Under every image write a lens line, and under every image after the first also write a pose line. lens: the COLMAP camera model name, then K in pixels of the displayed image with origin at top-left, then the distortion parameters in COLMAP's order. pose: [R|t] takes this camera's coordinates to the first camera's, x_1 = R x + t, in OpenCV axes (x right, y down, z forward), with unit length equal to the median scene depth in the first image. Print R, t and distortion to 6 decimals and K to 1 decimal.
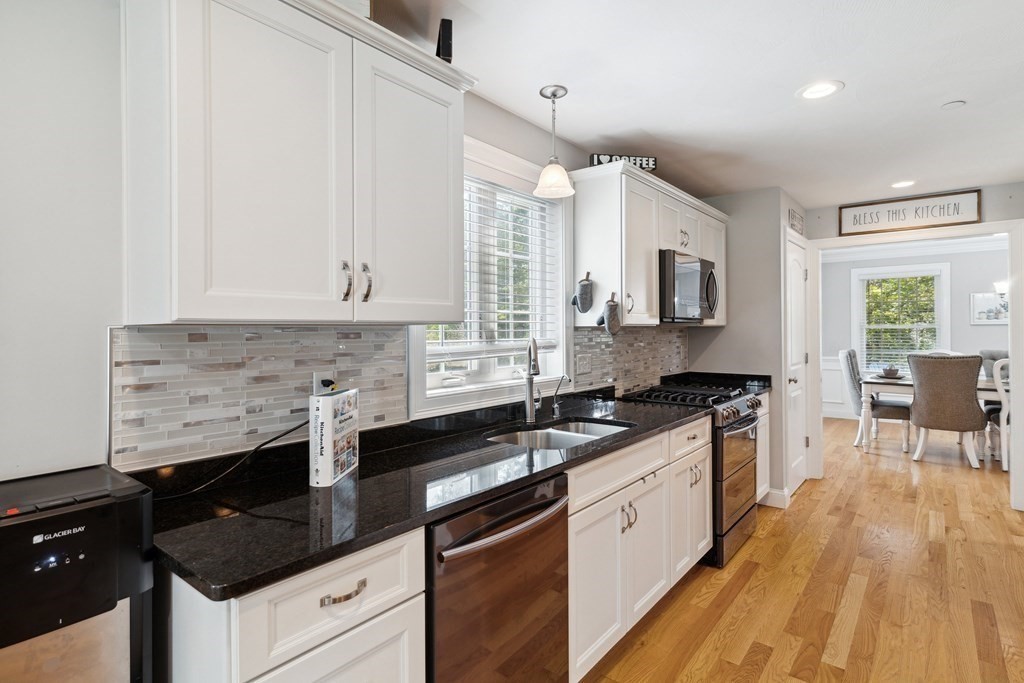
lens RADIAL K [[524.0, 0, 507.9], [0, 524.0, 327.0], [0, 0, 1]] dist [0.009677, -0.000405]
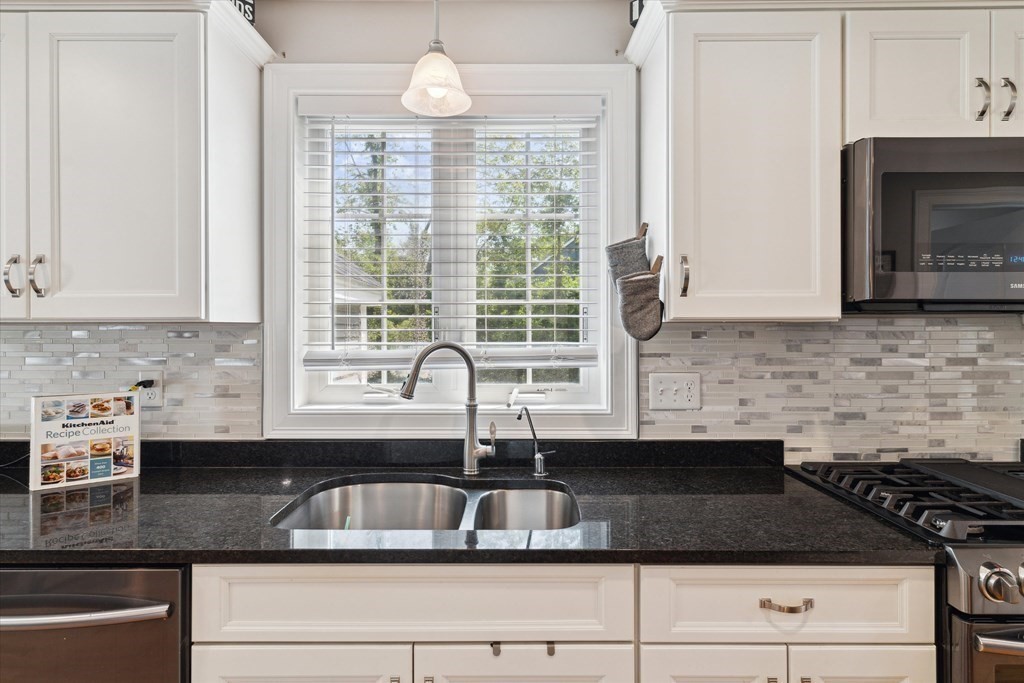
lens RADIAL K [[495.9, 0, 512.9], [0, 495.9, 344.4], [0, 0, 1]] dist [-0.004810, 0.001457]
pose [[0.639099, 0.031554, -0.768477, 0.501580], [-0.001129, 0.999195, 0.040089, -0.000718], [0.769124, -0.024753, 0.638620, 0.614095]]
